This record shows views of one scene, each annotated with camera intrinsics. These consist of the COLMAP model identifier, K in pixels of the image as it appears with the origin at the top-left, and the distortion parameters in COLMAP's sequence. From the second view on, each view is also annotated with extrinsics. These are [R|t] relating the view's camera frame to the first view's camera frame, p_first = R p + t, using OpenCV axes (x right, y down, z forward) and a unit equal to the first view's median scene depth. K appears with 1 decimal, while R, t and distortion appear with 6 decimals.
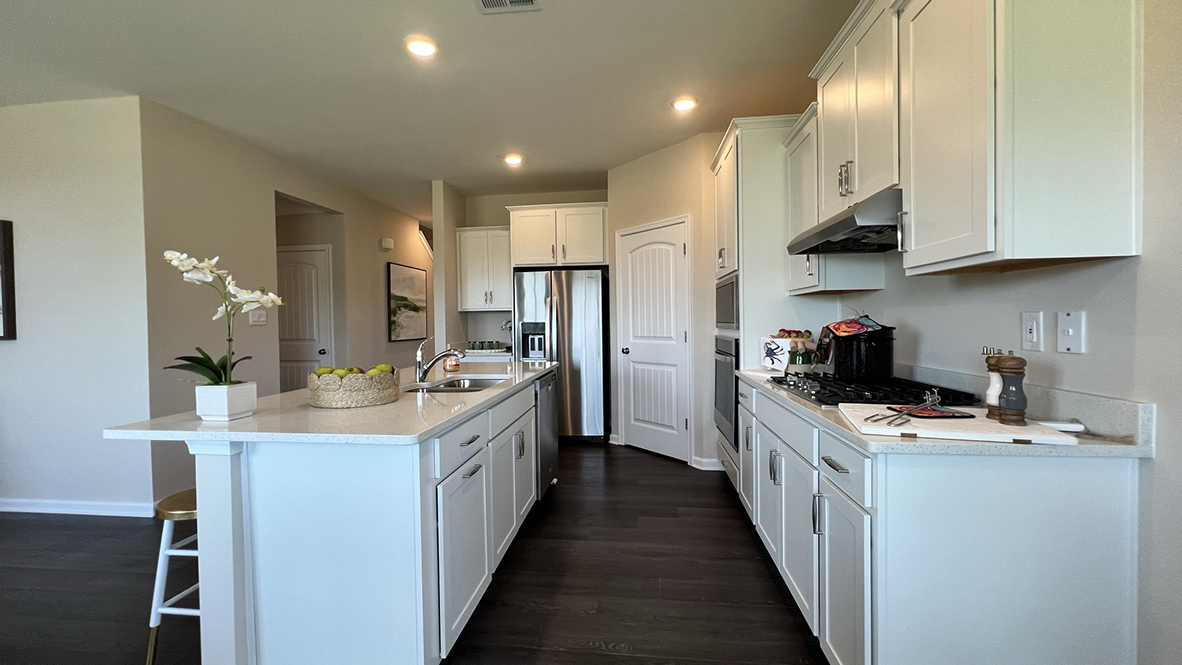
lens RADIAL K [[473.9, 0, 583.3], [0, 473.9, 330.4], [0, 0, 1]] dist [-0.000588, 0.000676]
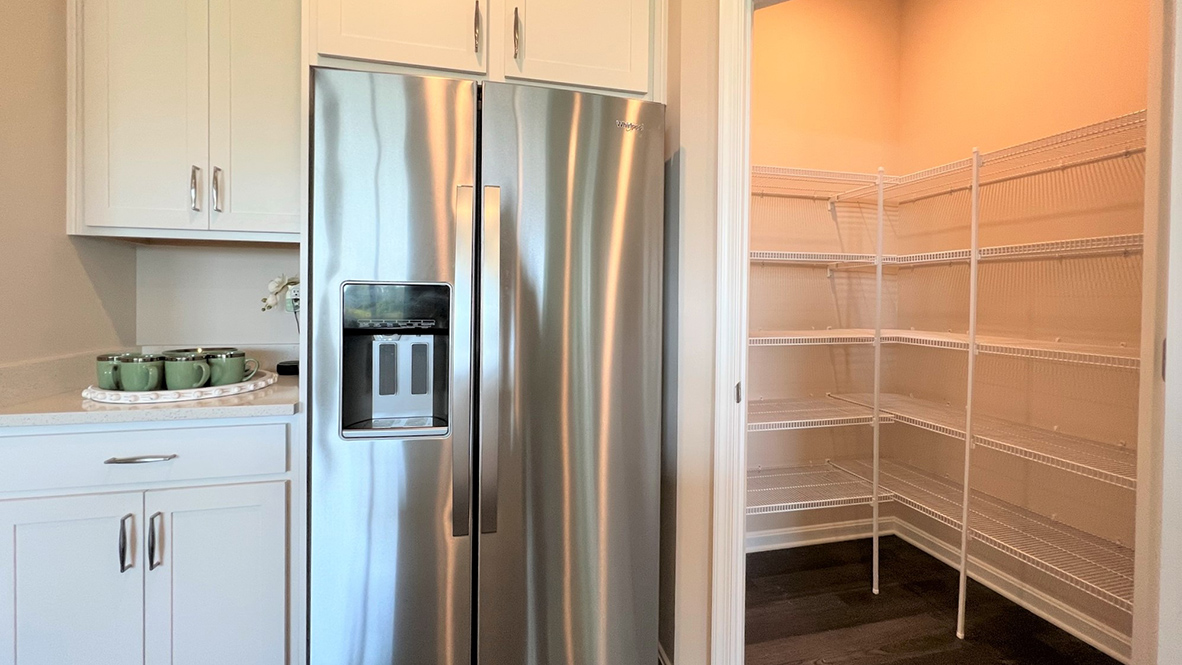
lens RADIAL K [[473.9, 0, 589.4], [0, 473.9, 327.9], [0, 0, 1]] dist [-0.000588, 0.000676]
pose [[0.936862, 0.015481, 0.349355, -0.097905], [-0.015687, 0.999874, -0.002241, 0.005676], [-0.349346, -0.003380, 0.936988, 0.747630]]
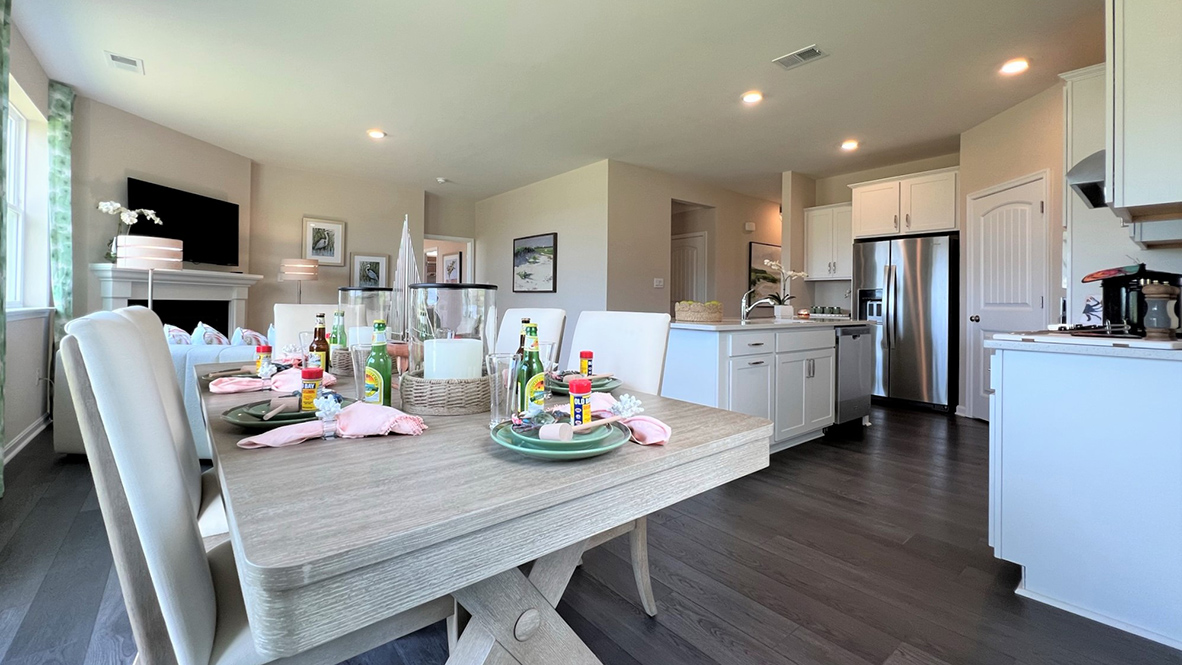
lens RADIAL K [[473.9, 0, 597.0], [0, 473.9, 301.9], [0, 0, 1]] dist [-0.000588, 0.000676]
pose [[0.736530, 0.022661, -0.676026, 0.167072], [-0.034063, 0.999413, -0.003611, 0.037796], [0.675547, 0.025687, 0.736869, -0.216281]]
